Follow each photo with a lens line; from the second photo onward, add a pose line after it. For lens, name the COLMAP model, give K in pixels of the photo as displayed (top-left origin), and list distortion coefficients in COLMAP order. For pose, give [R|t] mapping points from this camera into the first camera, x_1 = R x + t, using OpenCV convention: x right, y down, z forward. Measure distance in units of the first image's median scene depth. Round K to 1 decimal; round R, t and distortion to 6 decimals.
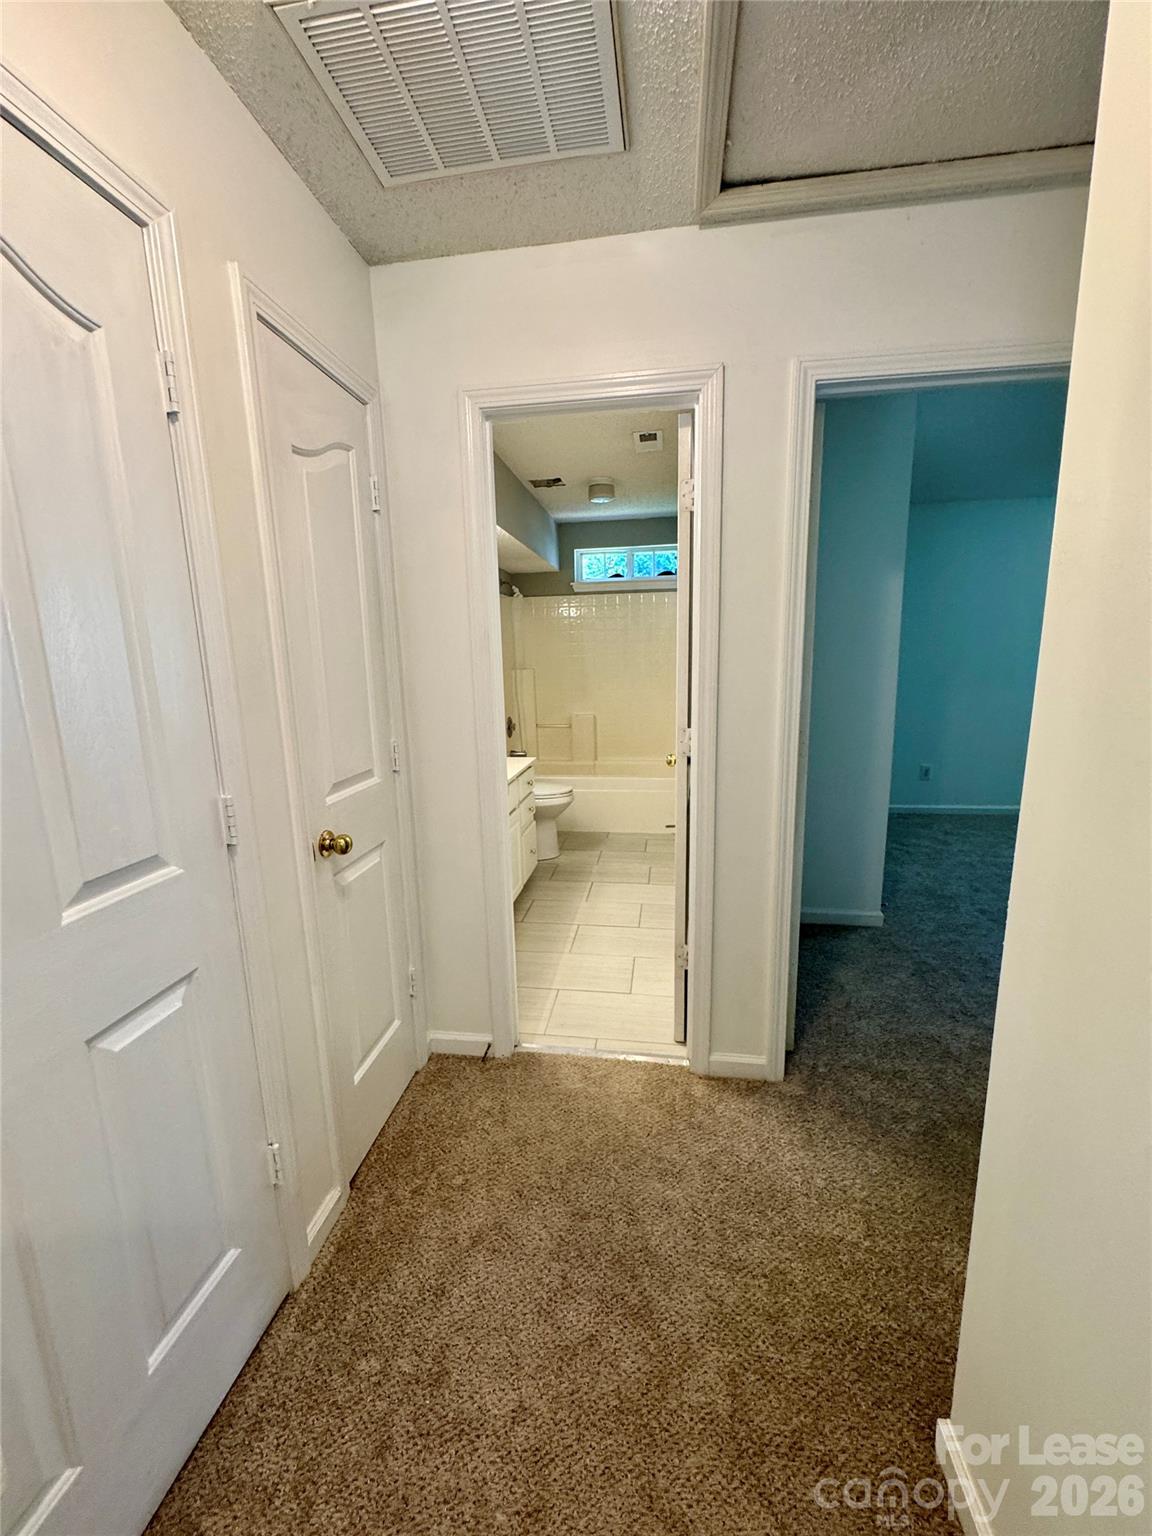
lens RADIAL K [[613.7, 0, 574.9], [0, 613.7, 769.4], [0, 0, 1]] dist [-0.003758, 0.000240]
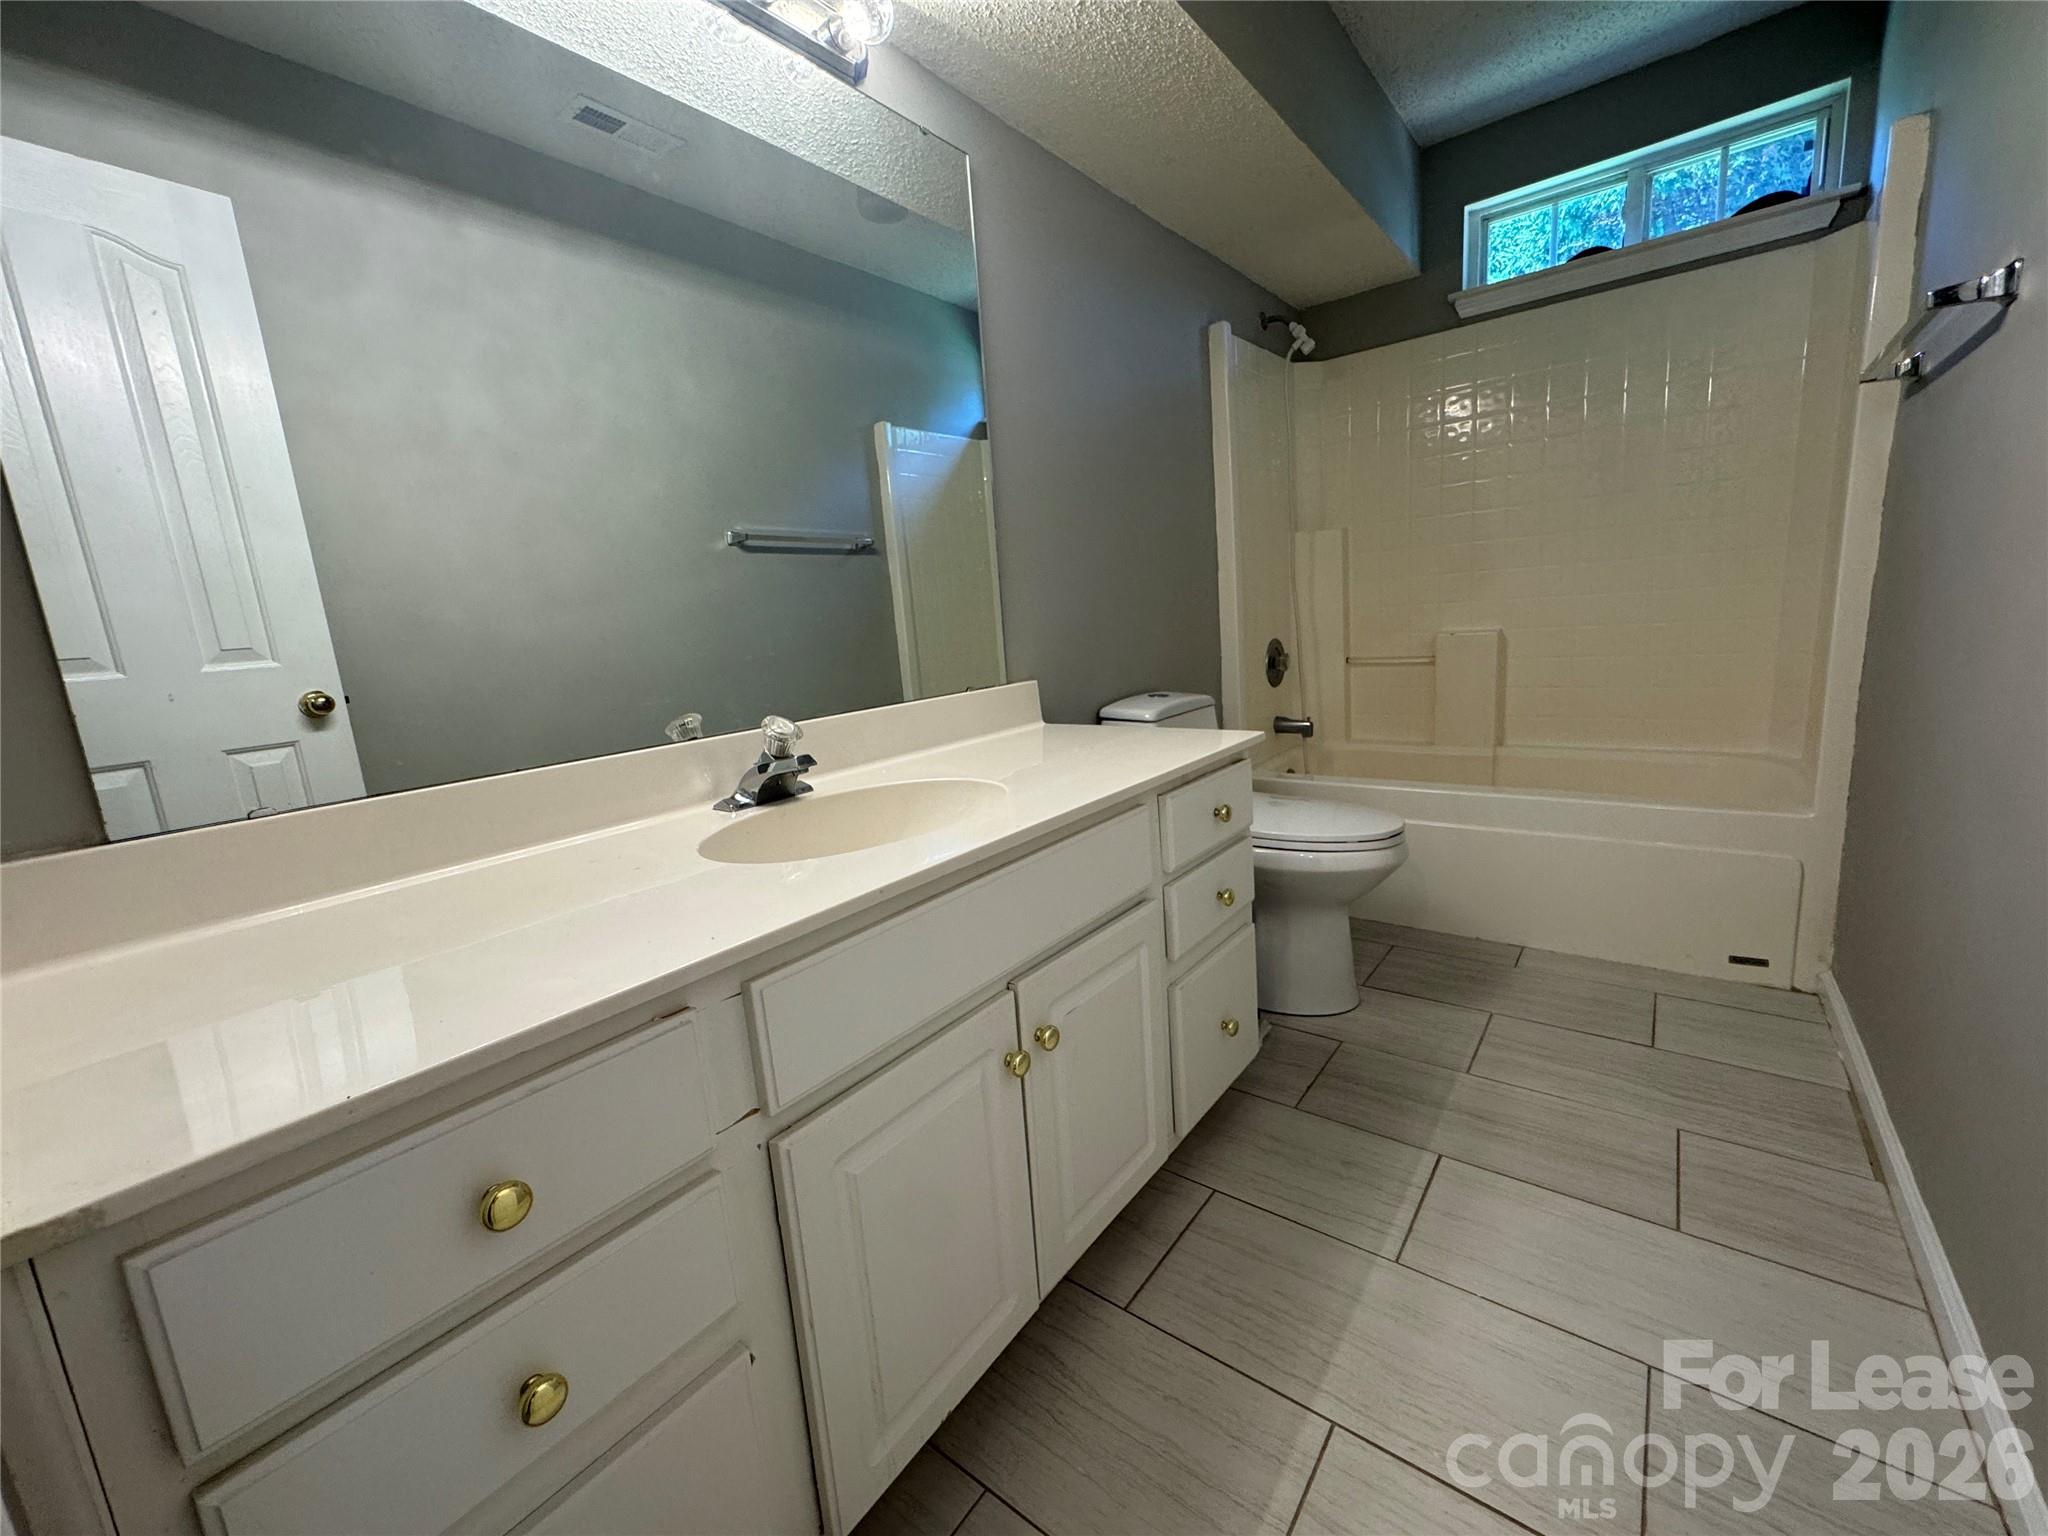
lens RADIAL K [[818.2, 0, 1022.3], [0, 818.2, 762.8], [0, 0, 1]] dist [-0.003758, 0.000240]
pose [[0.869241, 0.050214, -0.491831, 0.030312], [-0.041541, 0.998729, 0.028549, -0.007402], [0.492640, -0.004384, 0.870222, 0.442174]]
